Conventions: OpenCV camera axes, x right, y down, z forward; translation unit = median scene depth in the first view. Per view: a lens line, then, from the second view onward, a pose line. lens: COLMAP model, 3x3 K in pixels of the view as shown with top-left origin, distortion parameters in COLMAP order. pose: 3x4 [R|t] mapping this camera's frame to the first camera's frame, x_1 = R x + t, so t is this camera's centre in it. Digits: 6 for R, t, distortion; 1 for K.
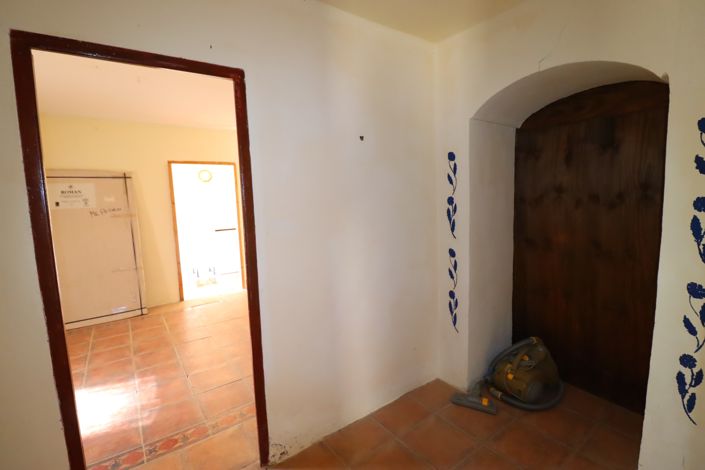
lens RADIAL K [[327.9, 0, 355.4], [0, 327.9, 231.8], [0, 0, 1]] dist [-0.001567, -0.009115]
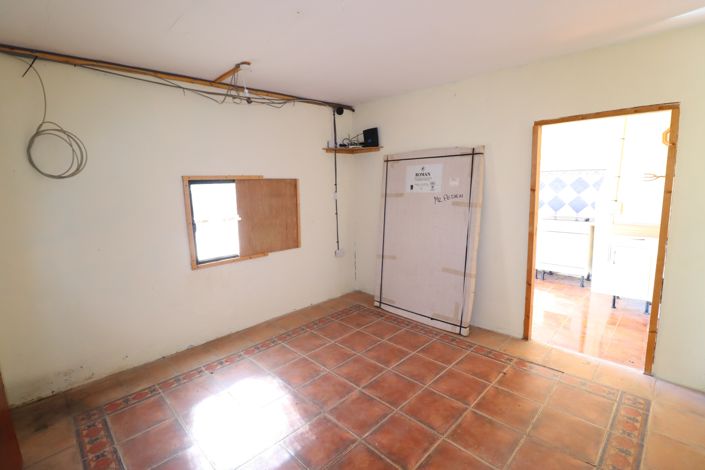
lens RADIAL K [[327.9, 0, 340.9], [0, 327.9, 229.6], [0, 0, 1]] dist [-0.001567, -0.009115]
pose [[0.155614, 0.161666, -0.974499, 0.025752], [-0.086704, 0.984945, 0.149554, -0.145251], [0.984005, 0.061221, 0.167288, 1.048434]]
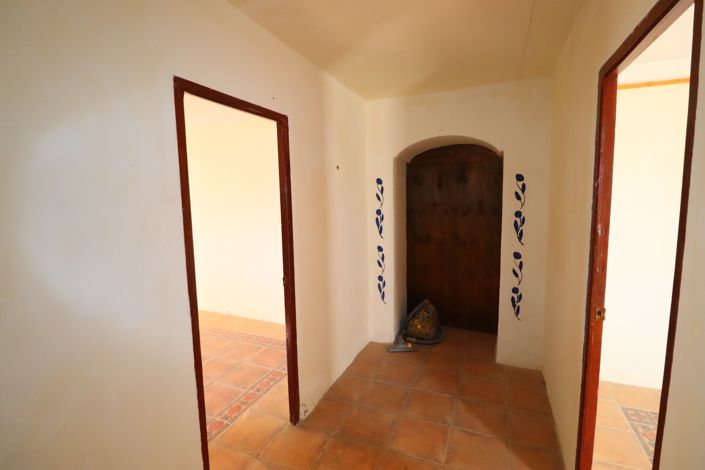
lens RADIAL K [[327.9, 0, 350.9], [0, 327.9, 235.2], [0, 0, 1]] dist [-0.001567, -0.009115]
pose [[0.863619, -0.046011, 0.502041, -0.537192], [0.050572, 0.998710, 0.004535, -0.007257], [-0.501602, 0.021473, 0.864832, -0.169682]]
